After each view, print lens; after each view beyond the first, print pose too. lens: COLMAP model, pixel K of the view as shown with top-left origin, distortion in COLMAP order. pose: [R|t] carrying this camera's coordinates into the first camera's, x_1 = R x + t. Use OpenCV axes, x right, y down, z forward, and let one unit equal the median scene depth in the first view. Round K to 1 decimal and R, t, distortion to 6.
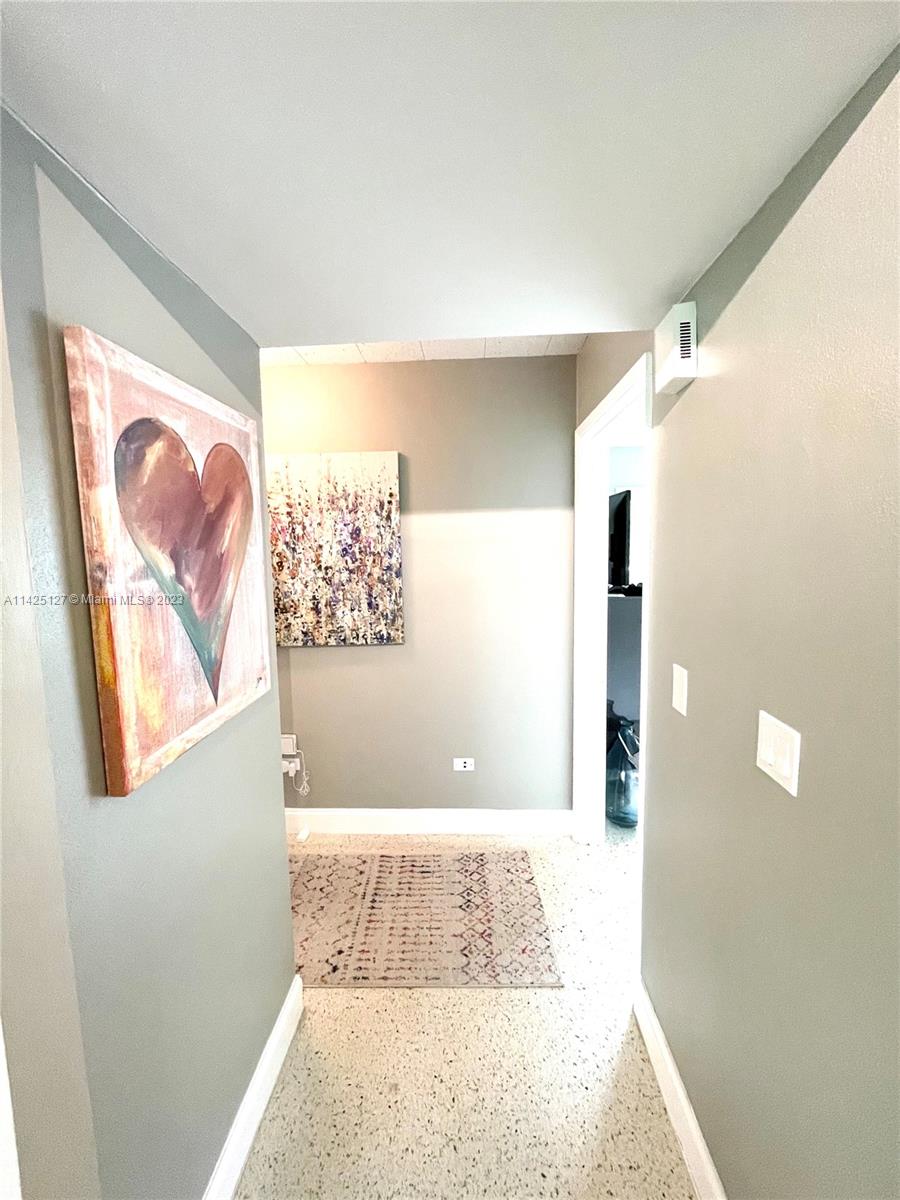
lens RADIAL K [[489.6, 0, 450.9], [0, 489.6, 601.8], [0, 0, 1]] dist [-0.002423, -0.000438]
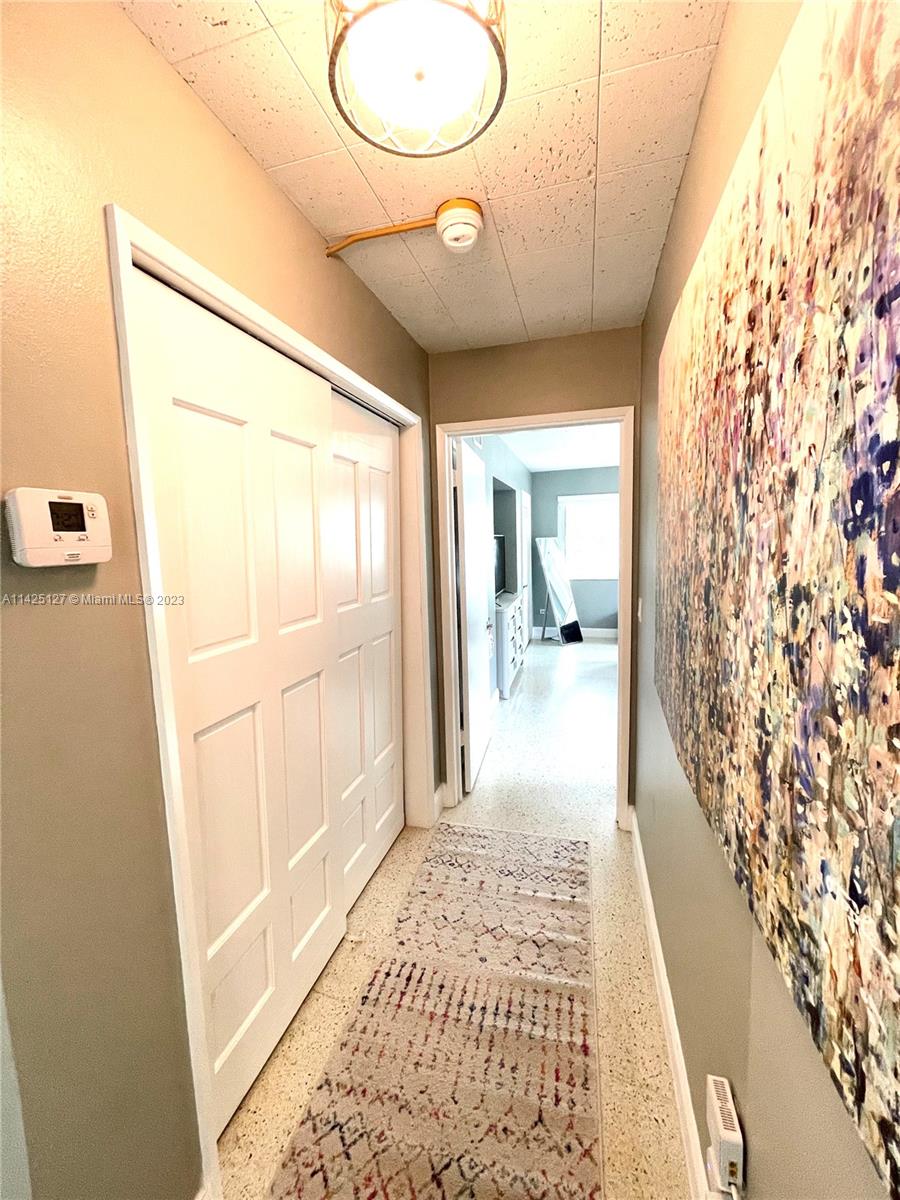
lens RADIAL K [[489.6, 0, 449.3], [0, 489.6, 594.8], [0, 0, 1]] dist [-0.002423, -0.000438]
pose [[-0.223140, 0.136907, -0.965124, -0.042375], [-0.067523, 0.985539, 0.155414, -0.088984], [0.972445, 0.099847, -0.210669, 0.909322]]
